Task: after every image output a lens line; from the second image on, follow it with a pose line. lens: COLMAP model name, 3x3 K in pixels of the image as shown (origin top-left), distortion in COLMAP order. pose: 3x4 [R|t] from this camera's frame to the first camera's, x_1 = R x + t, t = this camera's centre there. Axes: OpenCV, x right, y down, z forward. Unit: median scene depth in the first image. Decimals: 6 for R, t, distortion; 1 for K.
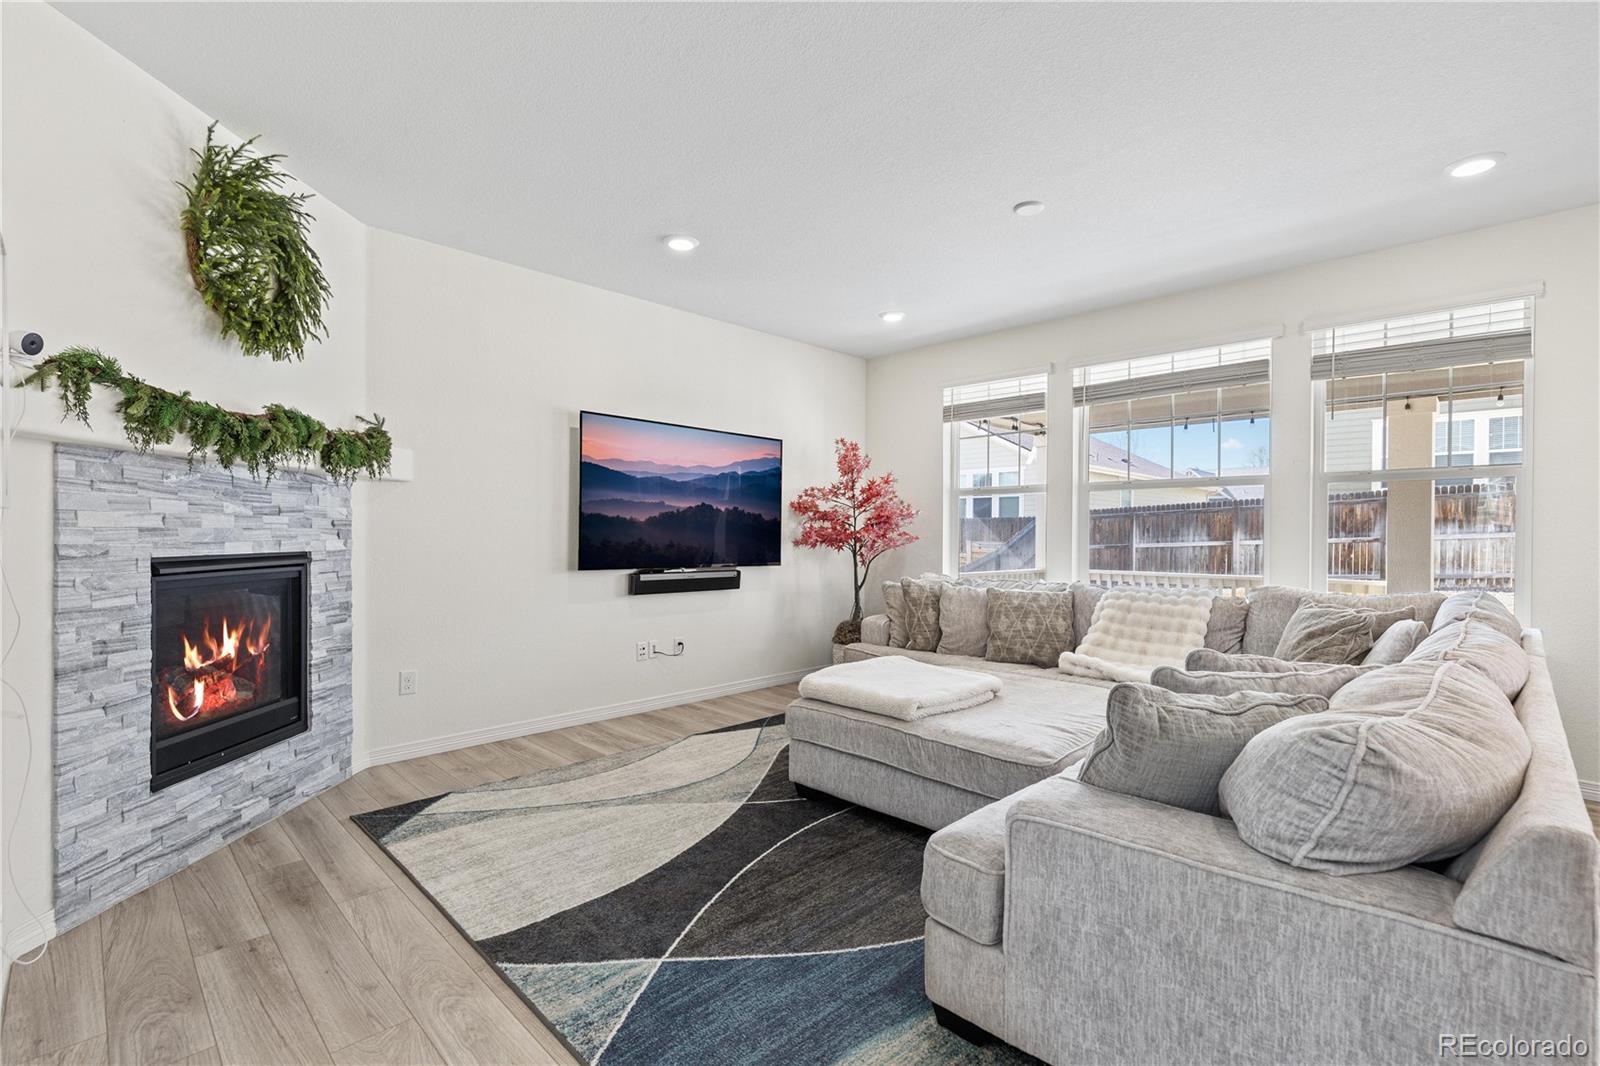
lens RADIAL K [[727.1, 0, 797.0], [0, 727.1, 533.1], [0, 0, 1]] dist [0.008089, -0.000864]
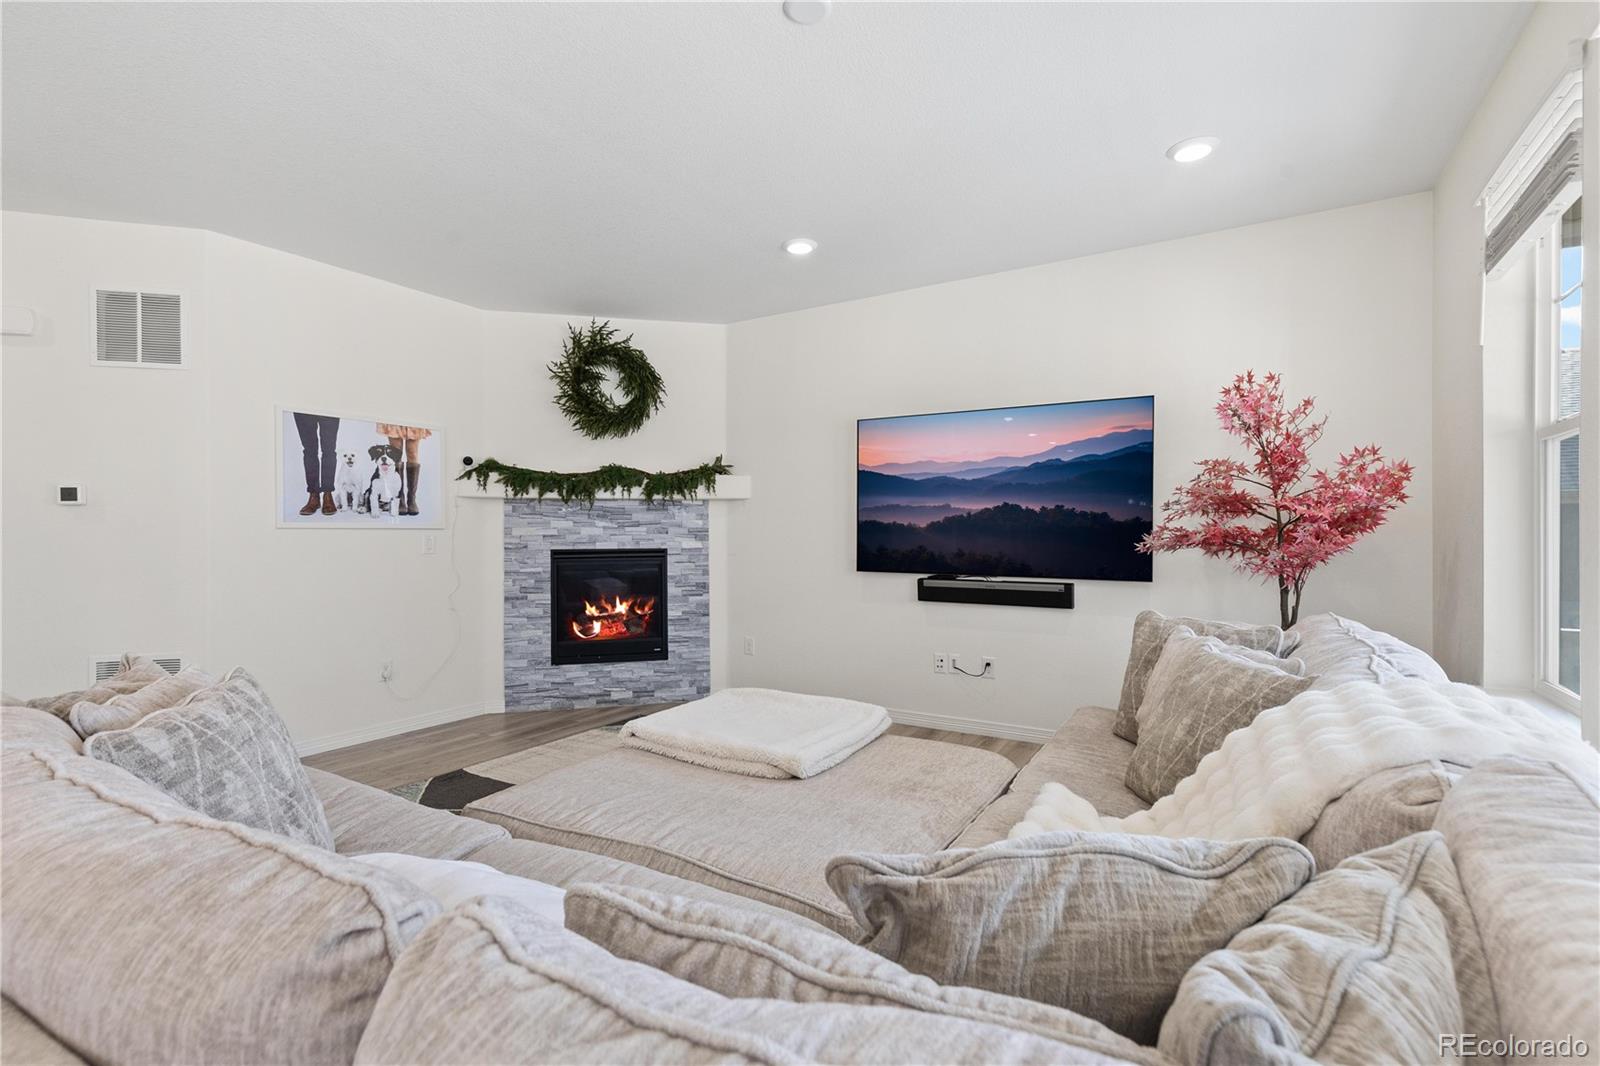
lens RADIAL K [[727.1, 0, 828.9], [0, 727.1, 529.1], [0, 0, 1]] dist [0.008089, -0.000864]
pose [[0.274978, -0.013111, -0.961361, 0.886318], [-0.000277, 0.999906, -0.013716, 0.003356], [0.961450, 0.004038, 0.274949, 0.814535]]
